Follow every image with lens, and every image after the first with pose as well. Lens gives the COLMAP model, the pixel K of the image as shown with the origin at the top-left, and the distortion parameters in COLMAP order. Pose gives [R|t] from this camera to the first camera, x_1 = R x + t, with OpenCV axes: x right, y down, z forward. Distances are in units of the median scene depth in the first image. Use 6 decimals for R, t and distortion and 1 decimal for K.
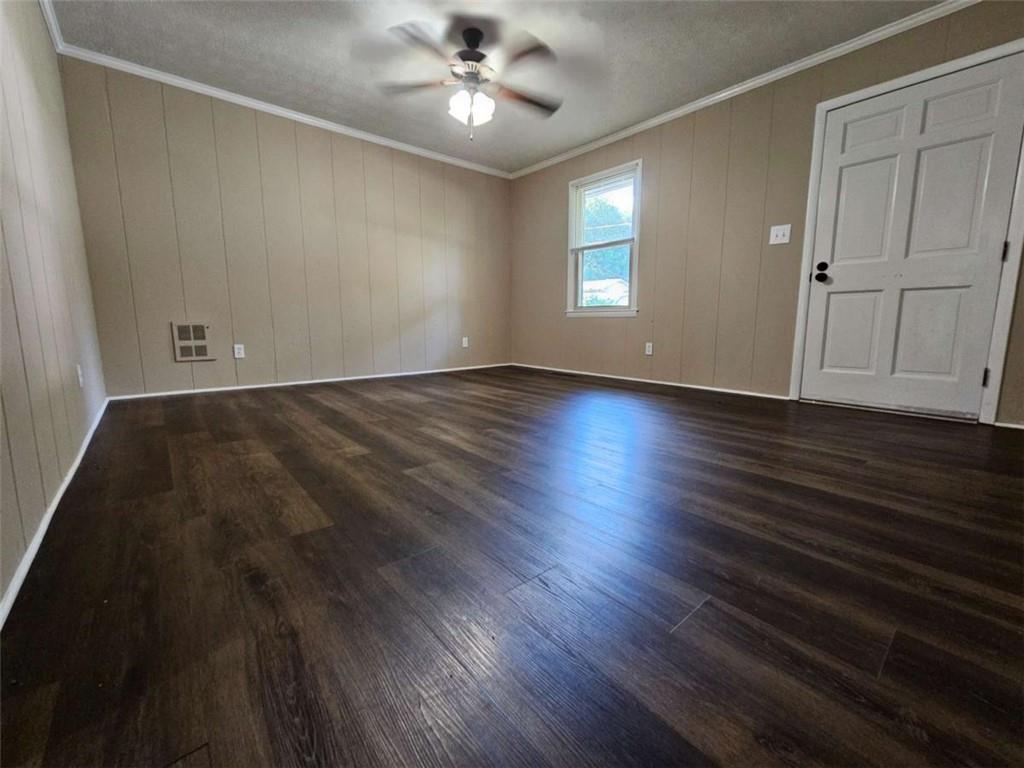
lens RADIAL K [[432.0, 0, 517.5], [0, 432.0, 373.3], [0, 0, 1]] dist [-0.000793, 0.000013]
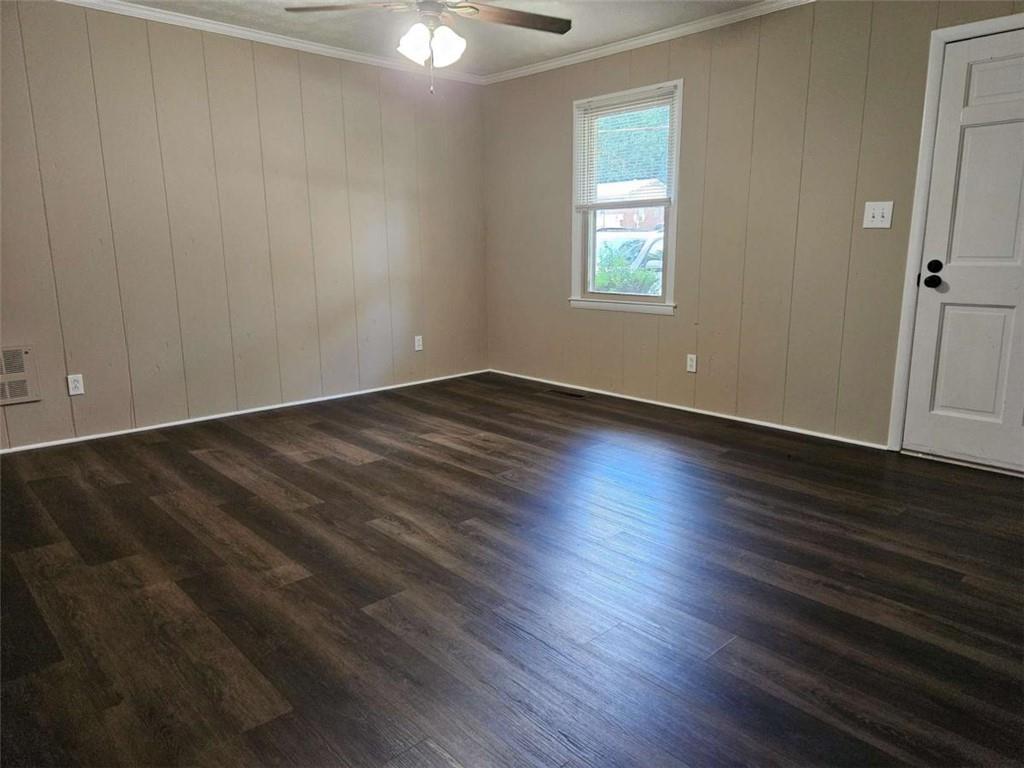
lens RADIAL K [[685.8, 0, 523.2], [0, 685.8, 381.4], [0, 0, 1]] dist [0.080928, -0.065847]
pose [[0.998884, -0.014824, 0.044852, -0.018441], [0.012492, 0.998578, 0.051833, -0.140499], [-0.045556, -0.051215, 0.997648, -0.127969]]
